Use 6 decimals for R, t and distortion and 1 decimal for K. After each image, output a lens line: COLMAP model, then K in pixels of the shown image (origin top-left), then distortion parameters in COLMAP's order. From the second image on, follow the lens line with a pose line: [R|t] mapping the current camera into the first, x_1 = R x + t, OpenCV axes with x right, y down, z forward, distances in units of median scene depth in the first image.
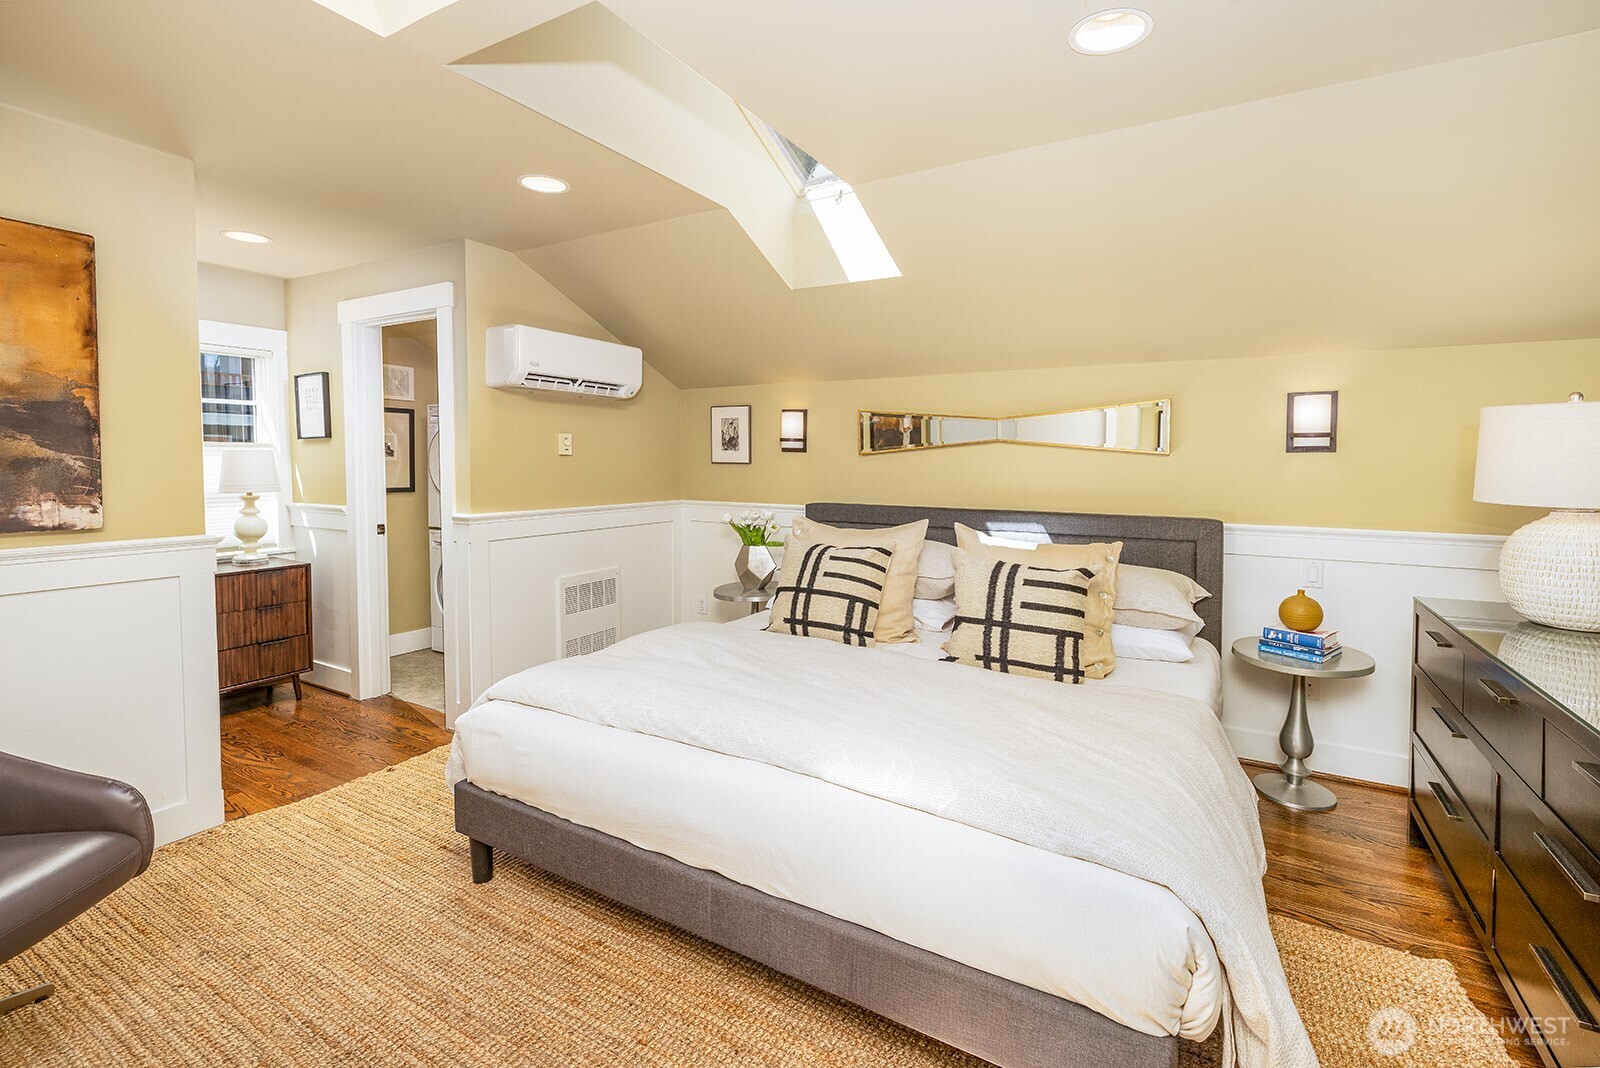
lens RADIAL K [[693.6, 0, 805.0], [0, 693.6, 471.1], [0, 0, 1]] dist [-0.000014, -0.000014]
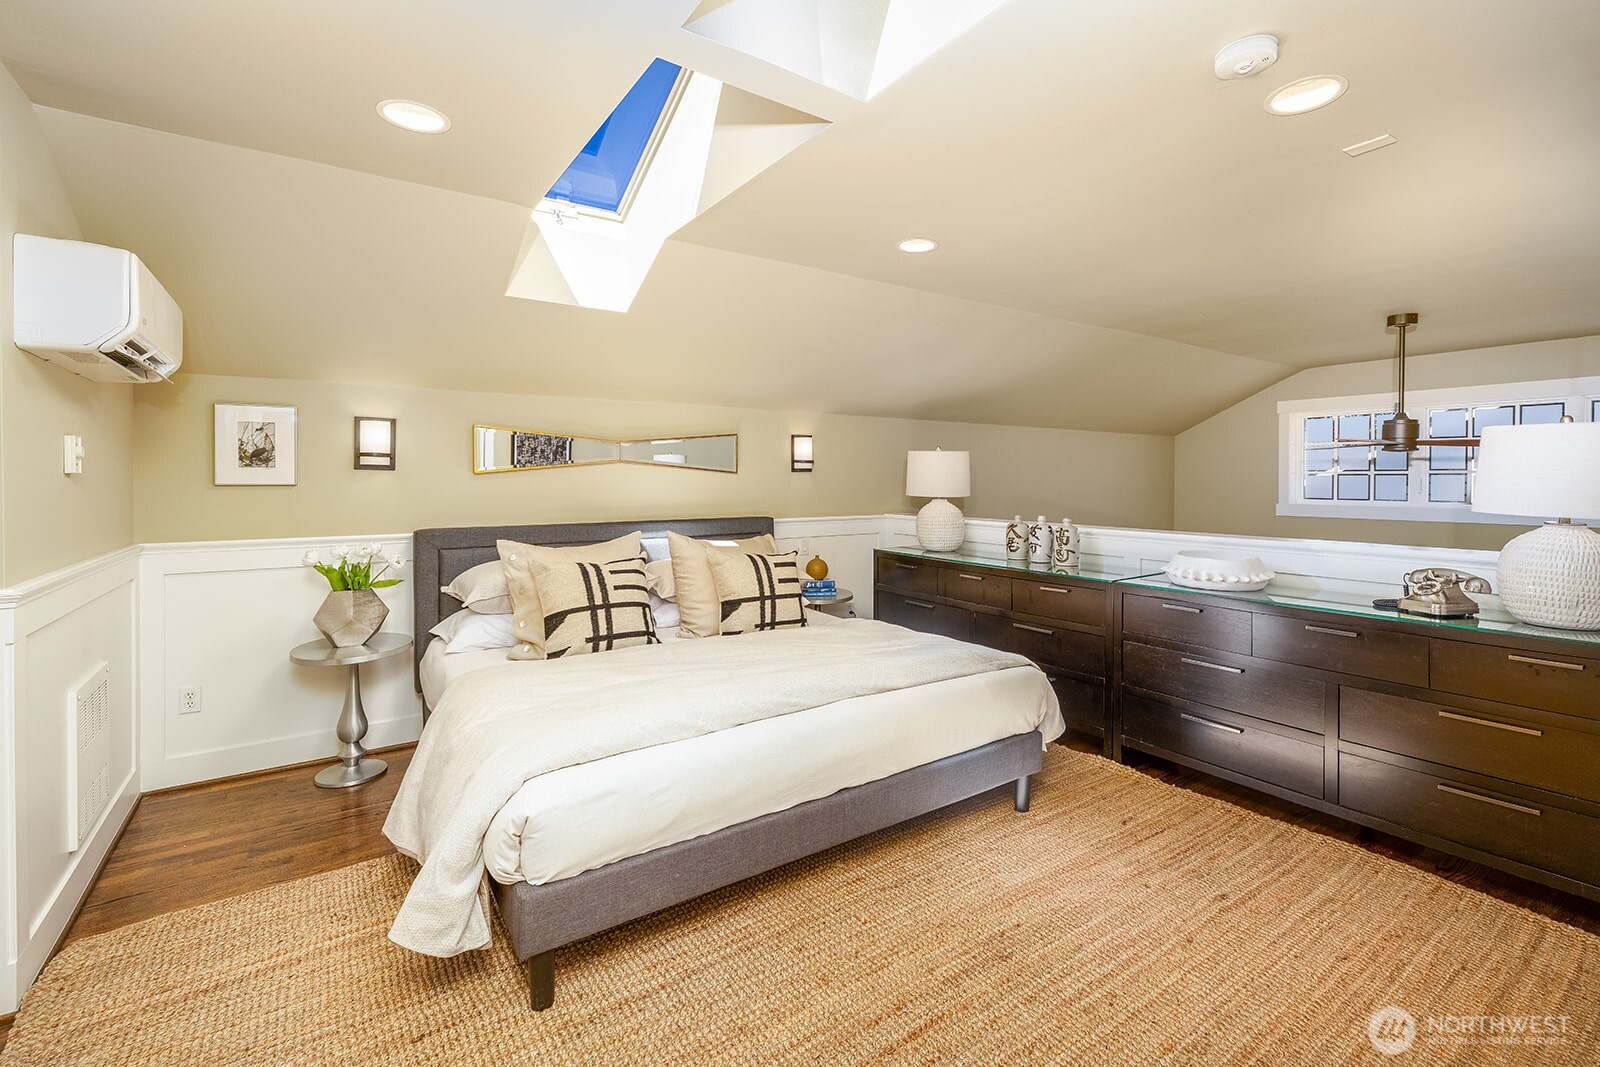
lens RADIAL K [[716.3, 0, 803.2], [0, 716.3, 478.0], [0, 0, 1]] dist [0.000879, 0.000099]
pose [[0.437795, -0.003919, 0.899066, -0.821185], [0.019823, 0.999789, -0.005295, -0.005519], [-0.898856, 0.020140, 0.437781, 0.271541]]
